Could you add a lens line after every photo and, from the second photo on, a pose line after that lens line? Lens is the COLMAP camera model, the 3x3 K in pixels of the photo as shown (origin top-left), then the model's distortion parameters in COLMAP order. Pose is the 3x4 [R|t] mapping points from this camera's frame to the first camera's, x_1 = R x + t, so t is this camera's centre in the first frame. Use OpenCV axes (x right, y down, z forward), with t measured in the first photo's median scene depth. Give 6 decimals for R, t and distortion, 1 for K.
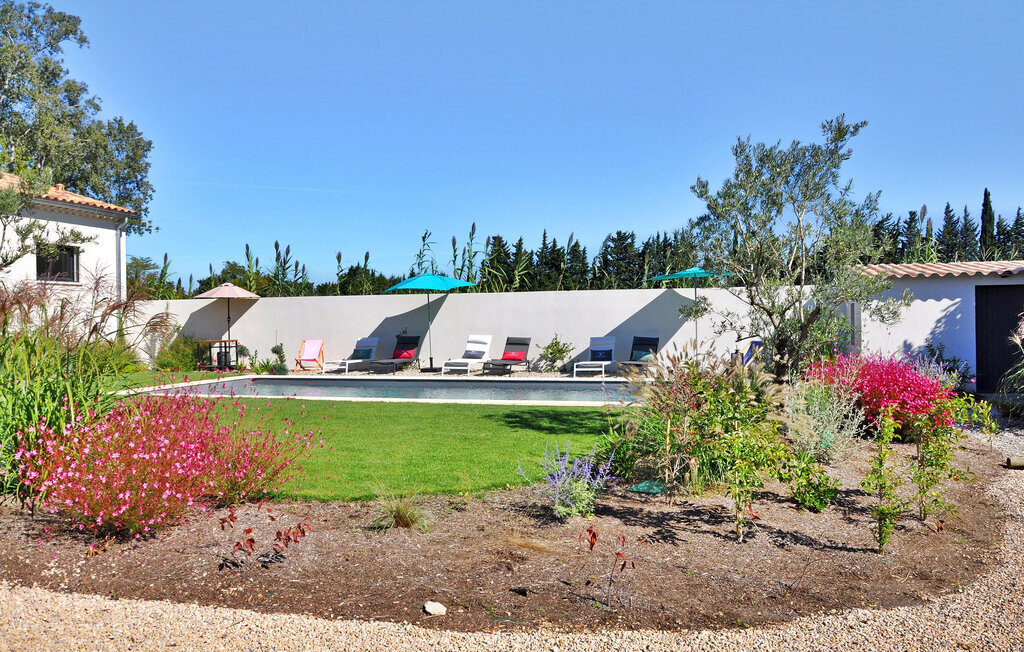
lens RADIAL K [[790.2, 0, 512.0], [0, 790.2, 326.0], [0, 0, 1]] dist [-0.041943, 0.008133]
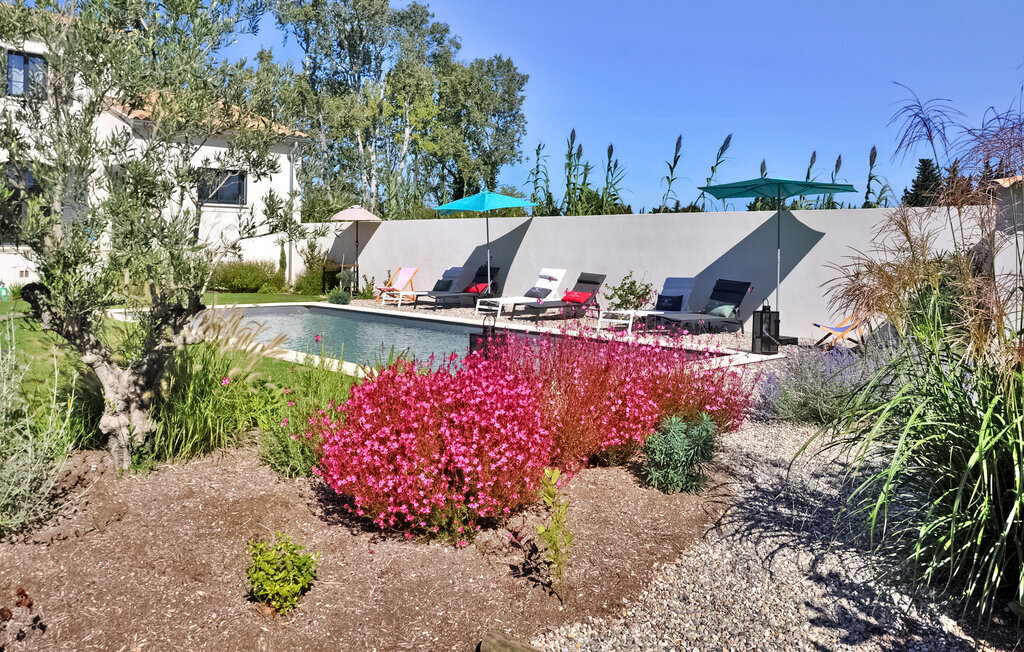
lens RADIAL K [[802.9, 0, 510.7], [0, 802.9, 285.2], [0, 0, 1]] dist [-0.045026, 0.000852]
pose [[0.857957, 0.048205, -0.511455, 0.193533], [-0.030355, 0.998605, 0.043198, -0.003407], [0.512824, -0.021537, 0.858224, 0.160054]]
